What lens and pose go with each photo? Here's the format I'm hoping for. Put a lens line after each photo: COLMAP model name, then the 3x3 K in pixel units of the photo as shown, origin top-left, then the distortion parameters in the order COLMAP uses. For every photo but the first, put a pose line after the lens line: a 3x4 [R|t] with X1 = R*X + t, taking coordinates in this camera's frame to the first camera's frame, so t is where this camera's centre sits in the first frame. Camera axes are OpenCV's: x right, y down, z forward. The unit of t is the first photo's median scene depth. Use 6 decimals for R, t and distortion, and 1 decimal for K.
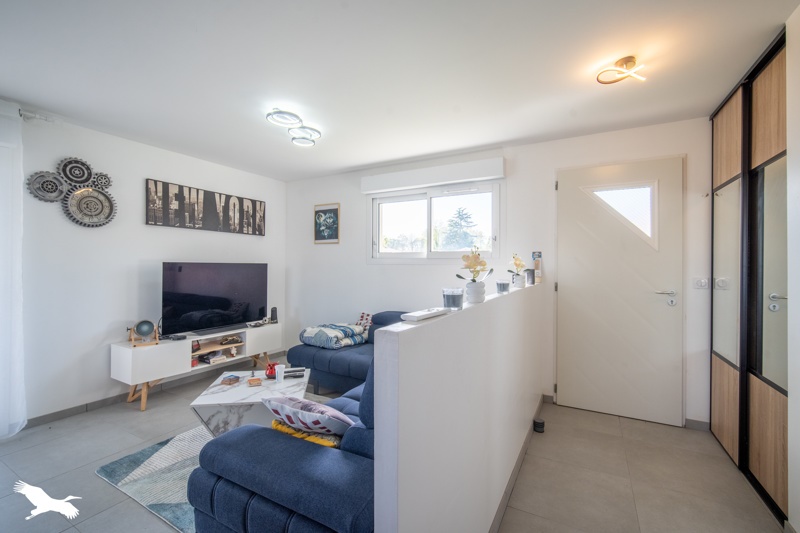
lens RADIAL K [[345.4, 0, 400.0], [0, 345.4, 266.5], [0, 0, 1]] dist [-0.000291, -0.000039]
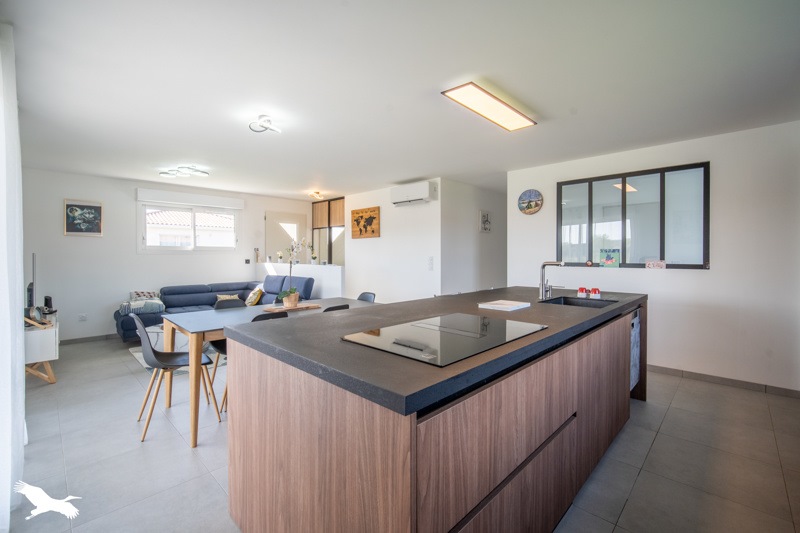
lens RADIAL K [[350.3, 0, 396.7], [0, 350.3, 253.9], [0, 0, 1]] dist [-0.002371, -0.000263]
pose [[0.274910, -0.001050, 0.961469, -1.150990], [0.006561, 0.999978, -0.000784, -0.000499], [-0.961448, 0.006524, 0.274911, -0.320851]]
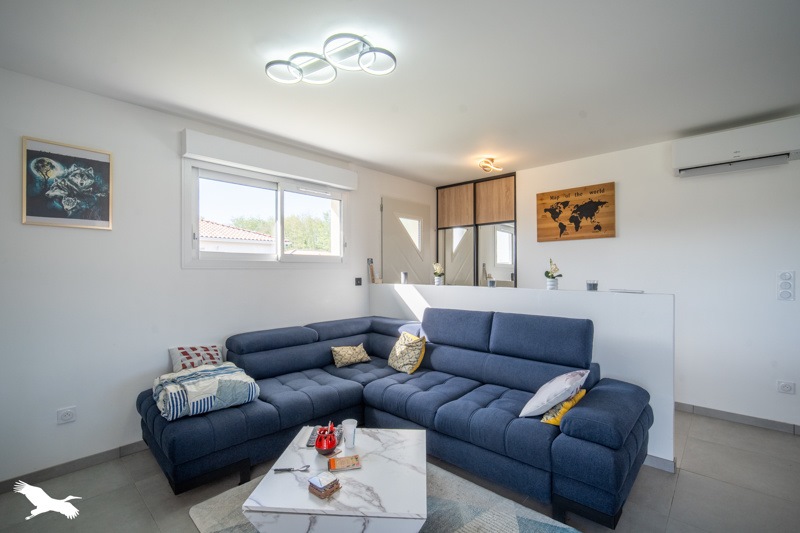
lens RADIAL K [[355.7, 0, 400.0], [0, 355.7, 266.5], [0, 0, 1]] dist [-0.000186, -0.000047]
pose [[0.247668, 0.005086, 0.968832, -0.651777], [0.009387, 0.999927, -0.007649, -0.003168], [-0.968799, 0.010989, 0.247602, 0.484681]]
